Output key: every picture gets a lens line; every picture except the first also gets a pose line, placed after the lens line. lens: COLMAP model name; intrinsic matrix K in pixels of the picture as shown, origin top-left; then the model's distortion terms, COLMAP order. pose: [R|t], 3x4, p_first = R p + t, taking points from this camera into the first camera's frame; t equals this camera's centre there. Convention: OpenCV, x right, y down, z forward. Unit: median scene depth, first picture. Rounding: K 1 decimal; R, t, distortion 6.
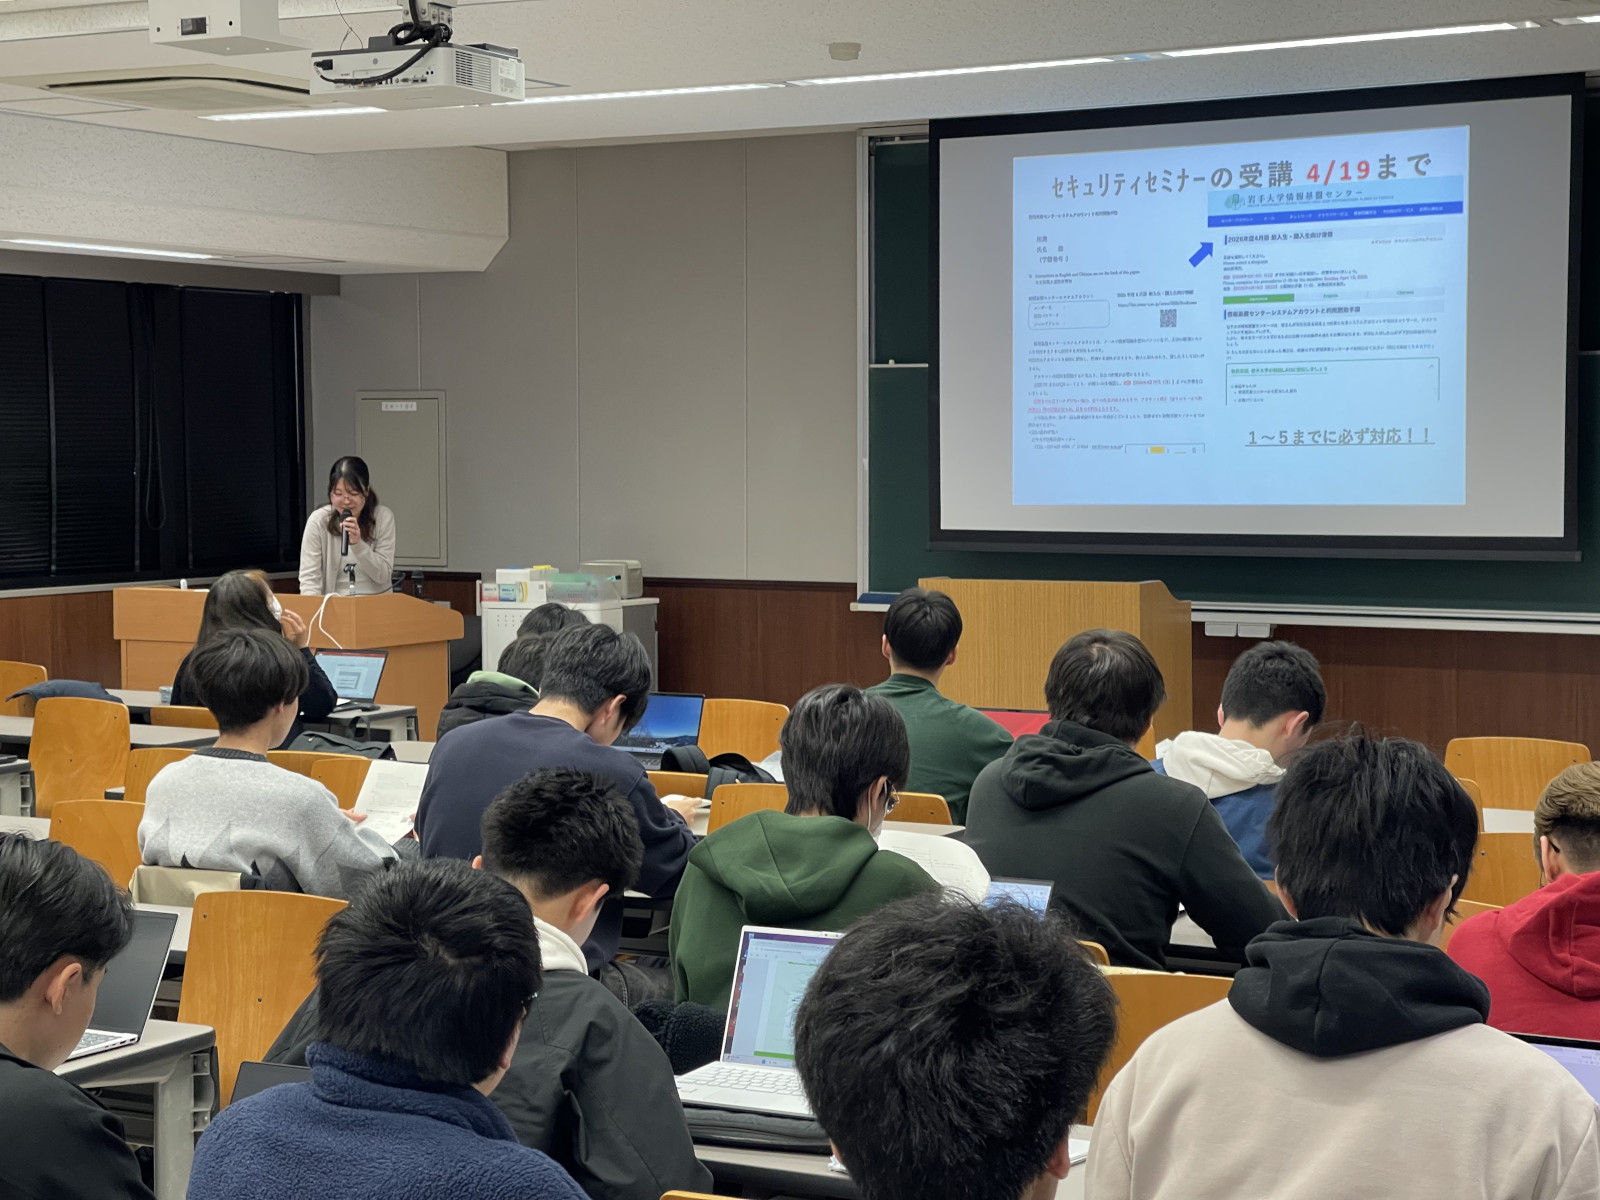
lens RADIAL K [[2956.8, 0, 800.0], [0, 2956.8, 600.0], [0, 0, 1]] dist [0.216728, -0.189865]
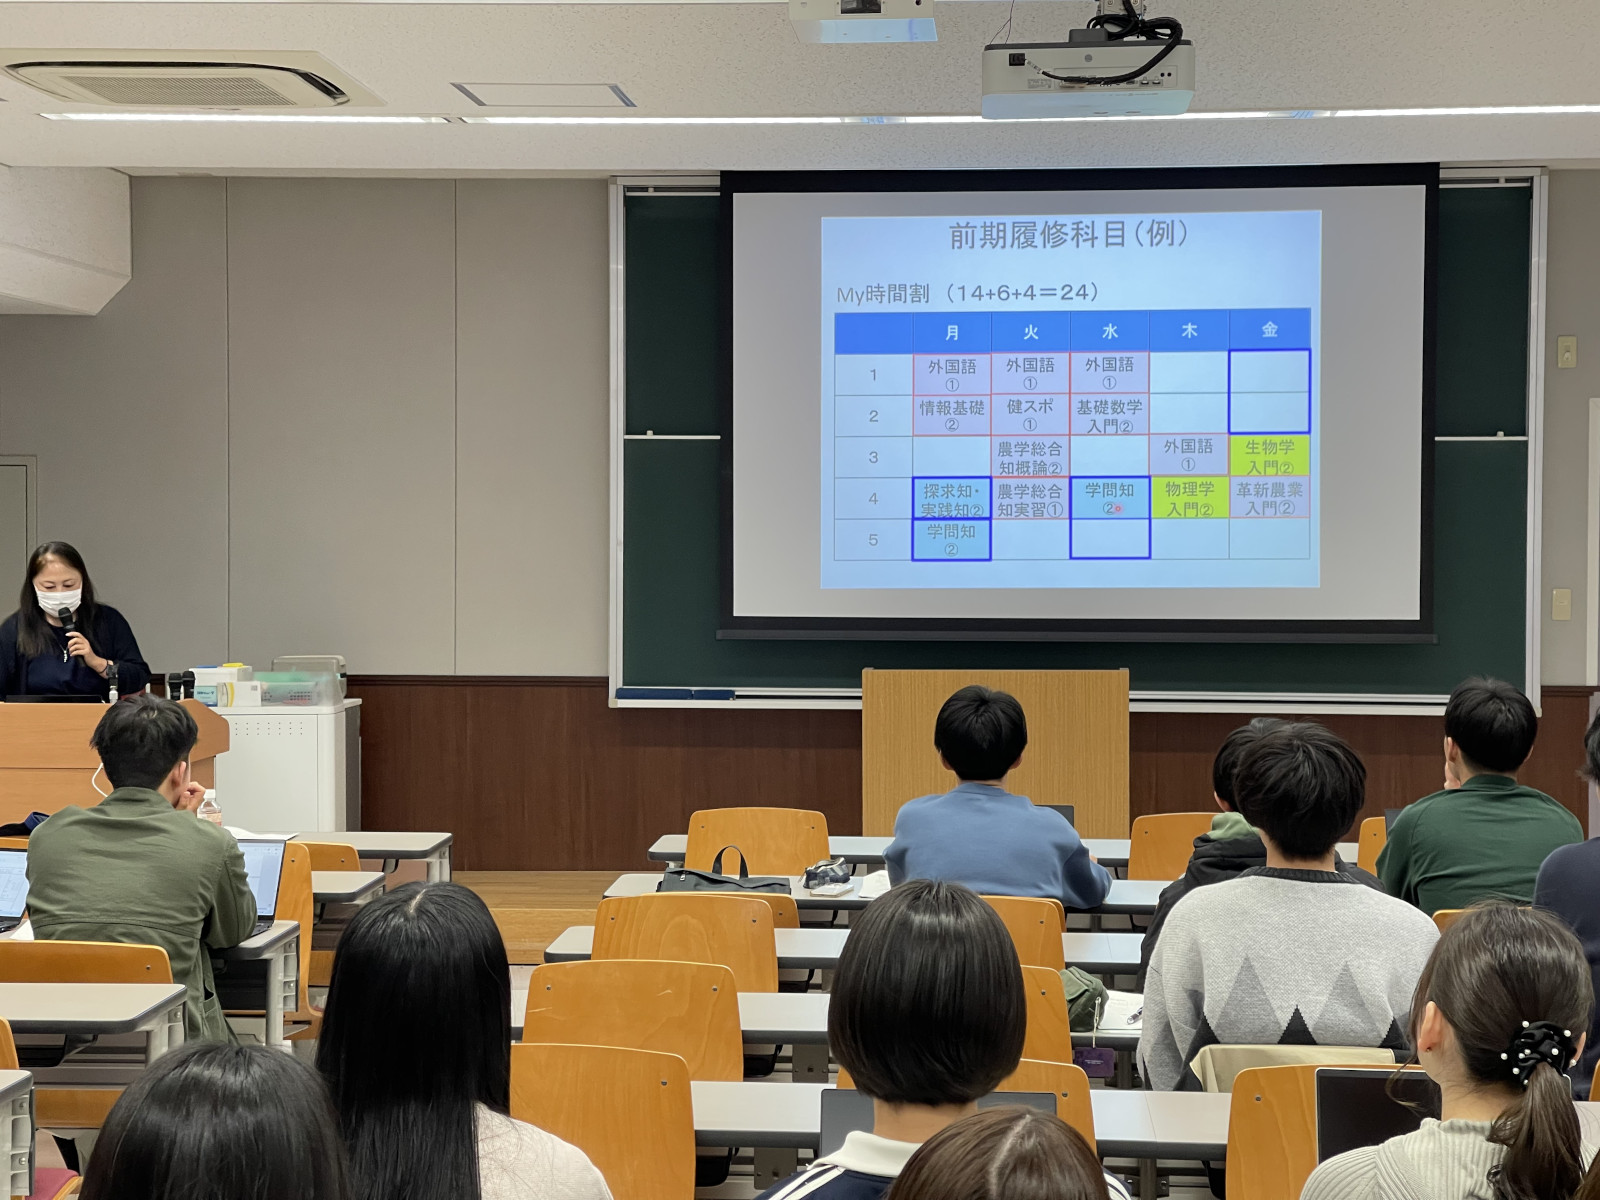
lens RADIAL K [[2962.0, 0, 800.0], [0, 2962.0, 600.0], [0, 0, 1]] dist [0.260159, 0.065675]
pose [[0.894829, -0.005562, 0.446374, -0.344205], [0.018949, 0.999494, -0.025533, -0.005069], [-0.446007, 0.031306, 0.894482, 0.169534]]
